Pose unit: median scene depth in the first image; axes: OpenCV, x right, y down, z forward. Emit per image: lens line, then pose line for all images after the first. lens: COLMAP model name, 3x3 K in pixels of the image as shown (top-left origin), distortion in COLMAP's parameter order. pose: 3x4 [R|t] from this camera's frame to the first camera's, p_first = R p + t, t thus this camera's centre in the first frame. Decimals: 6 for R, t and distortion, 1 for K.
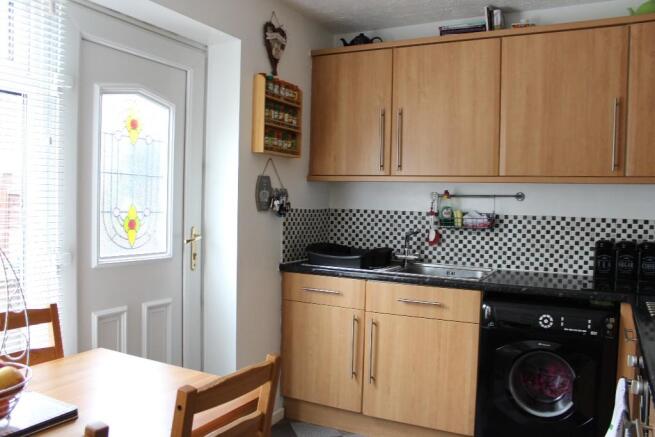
lens RADIAL K [[542.9, 0, 325.5], [0, 542.9, 221.8], [0, 0, 1]] dist [-0.104583, 0.078082]
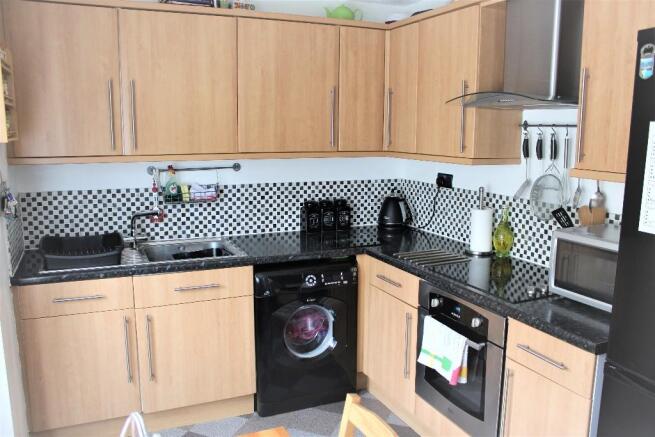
lens RADIAL K [[542.9, 0, 326.7], [0, 542.9, 220.8], [0, 0, 1]] dist [-0.104583, 0.078082]
pose [[0.640711, -0.148398, 0.753304, -0.353283], [0.043807, 0.986611, 0.157098, -0.103412], [-0.766531, -0.067655, 0.638634, 0.166320]]
